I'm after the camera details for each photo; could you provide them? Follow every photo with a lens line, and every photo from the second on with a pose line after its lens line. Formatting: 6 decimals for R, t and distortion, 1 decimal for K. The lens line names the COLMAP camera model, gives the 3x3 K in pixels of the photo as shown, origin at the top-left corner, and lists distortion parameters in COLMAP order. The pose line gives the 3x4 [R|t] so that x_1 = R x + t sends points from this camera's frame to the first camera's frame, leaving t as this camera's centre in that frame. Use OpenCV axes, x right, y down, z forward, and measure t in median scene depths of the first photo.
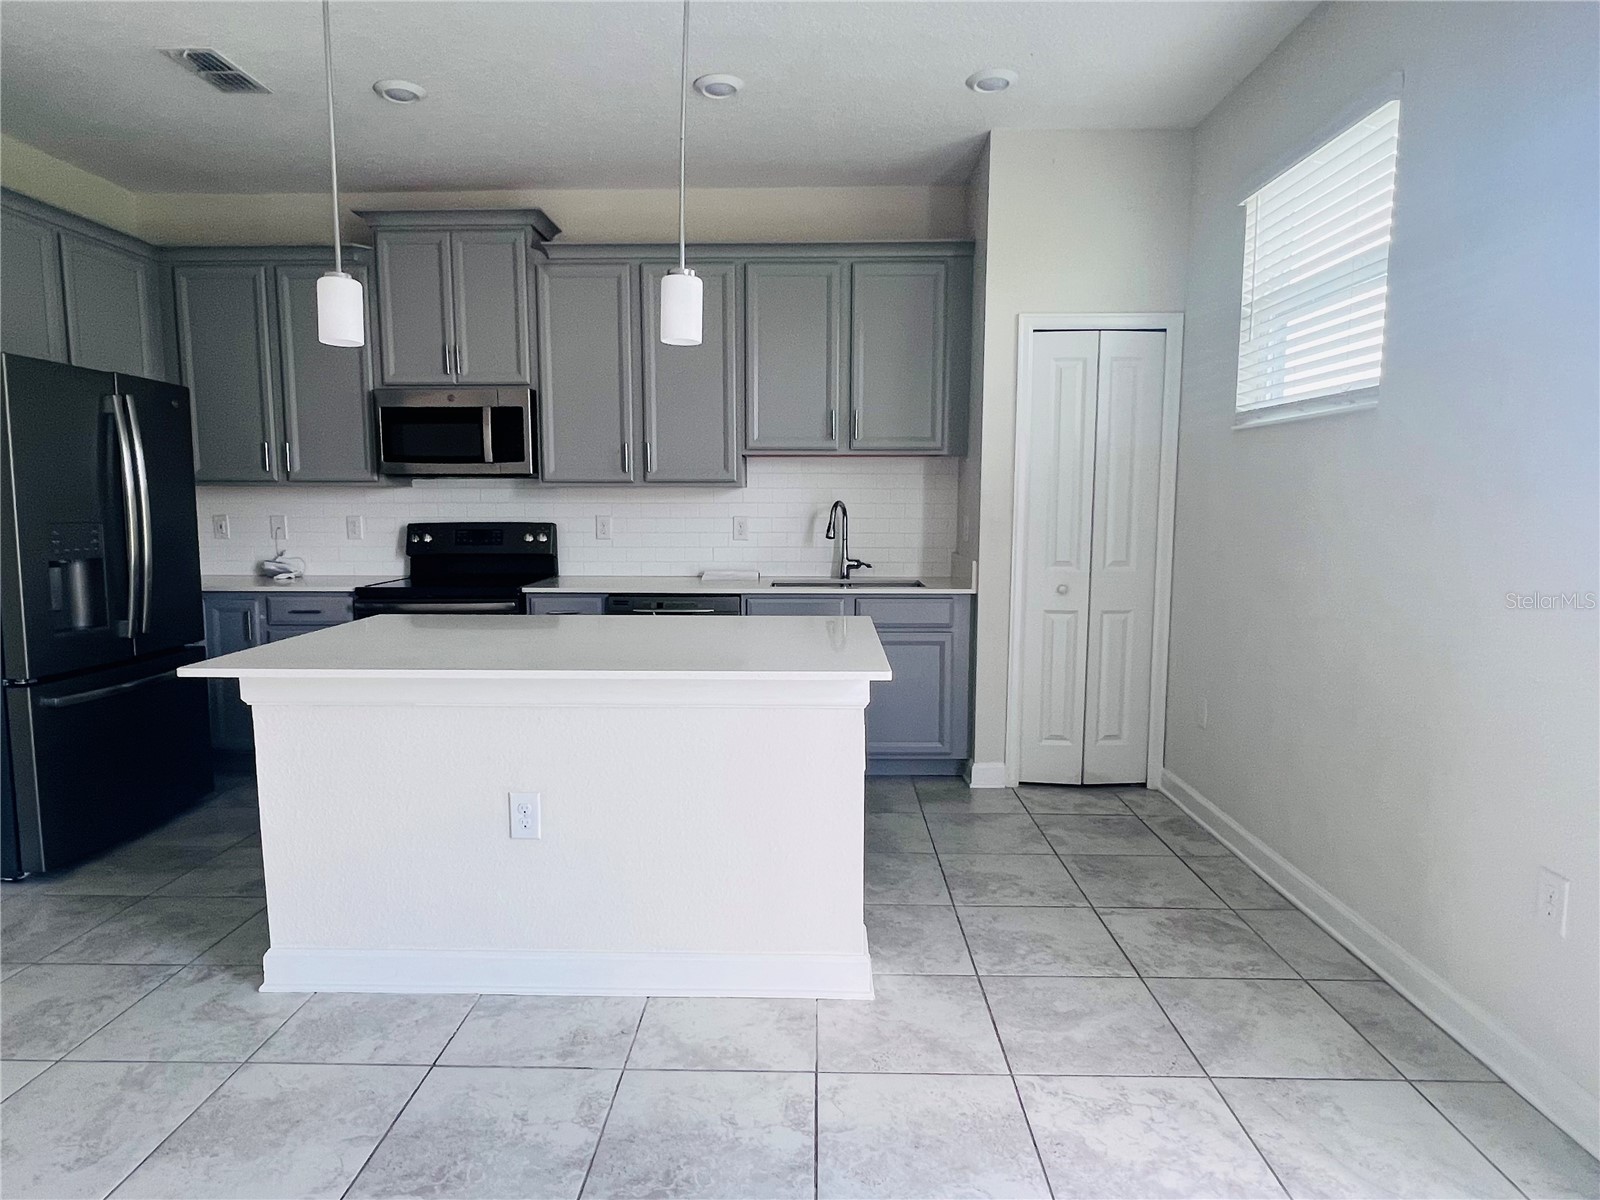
lens RADIAL K [[918.6, 0, 798.3], [0, 918.6, 603.5], [0, 0, 1]] dist [-0.008998, -0.000486]
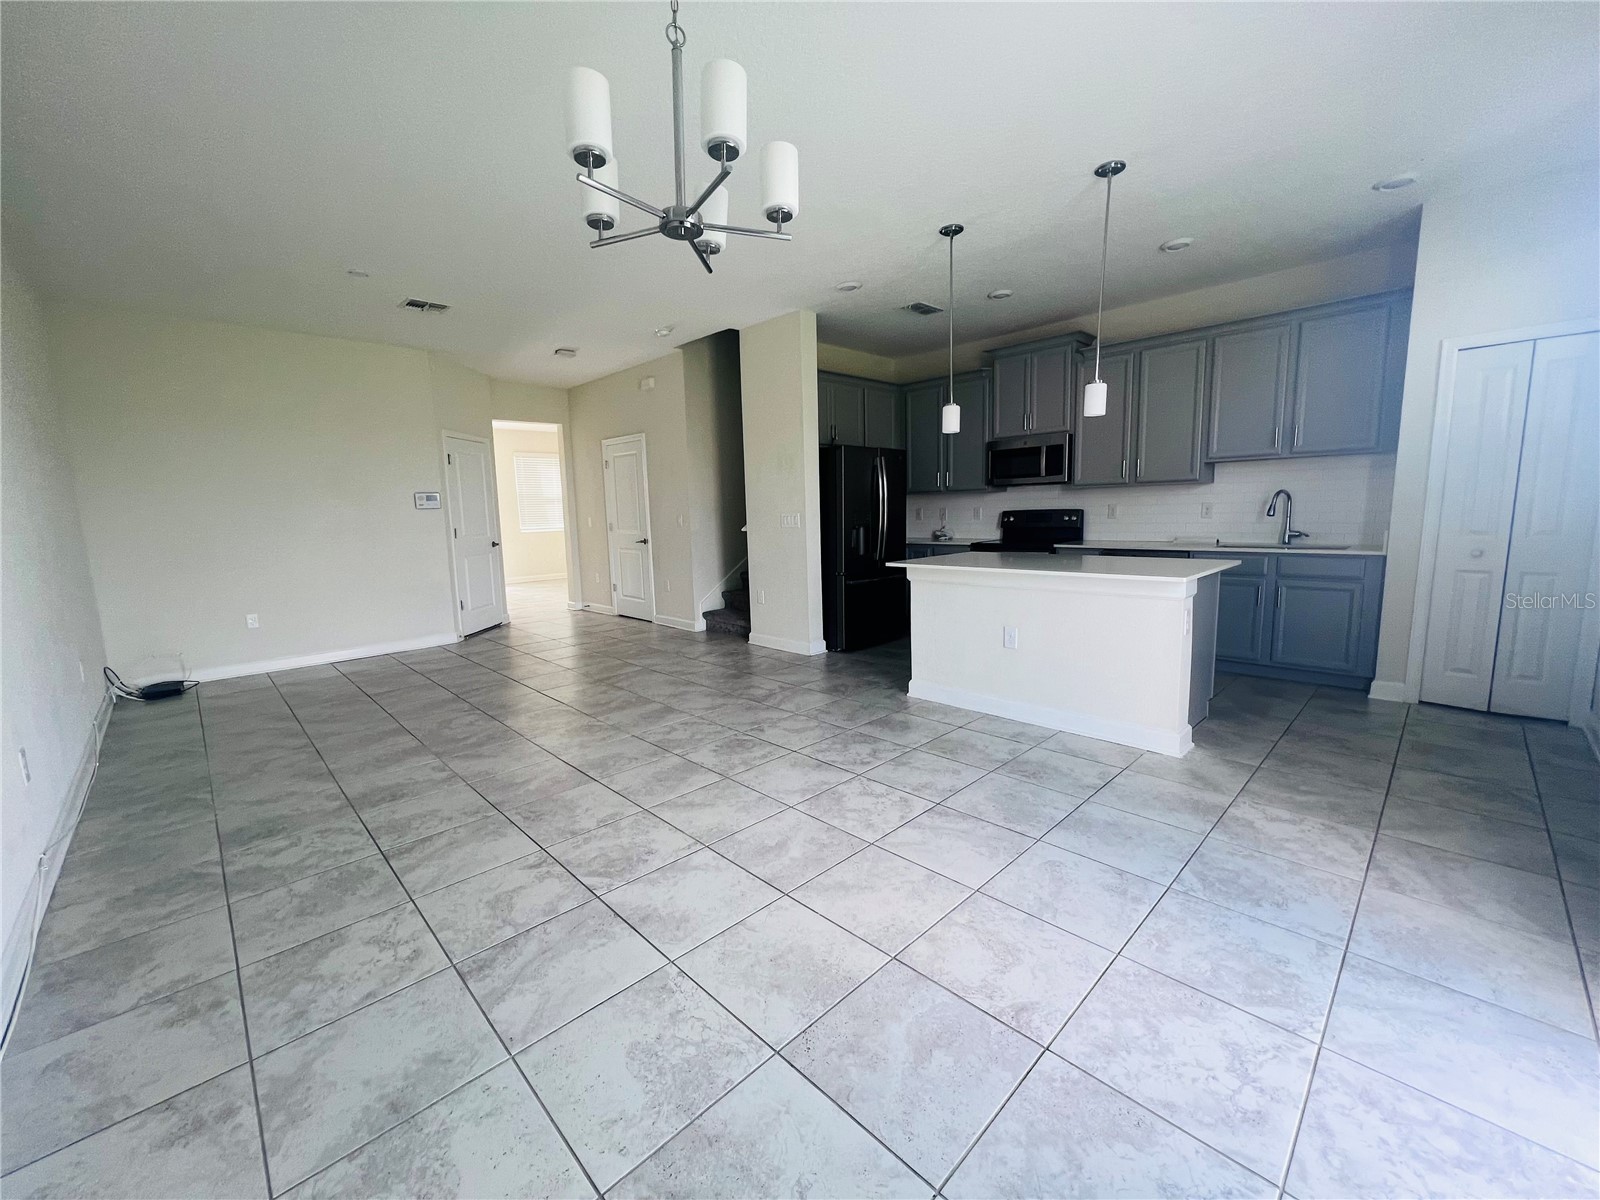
lens RADIAL K [[643.8, 0, 800.0], [0, 643.8, 600.0], [0, 0, 1]] dist [-0.000308, -0.000131]
pose [[0.713692, 0.078011, -0.696102, 0.242291], [-0.050741, 0.996926, 0.059700, 0.042476], [0.698620, -0.007287, 0.715456, -0.276100]]
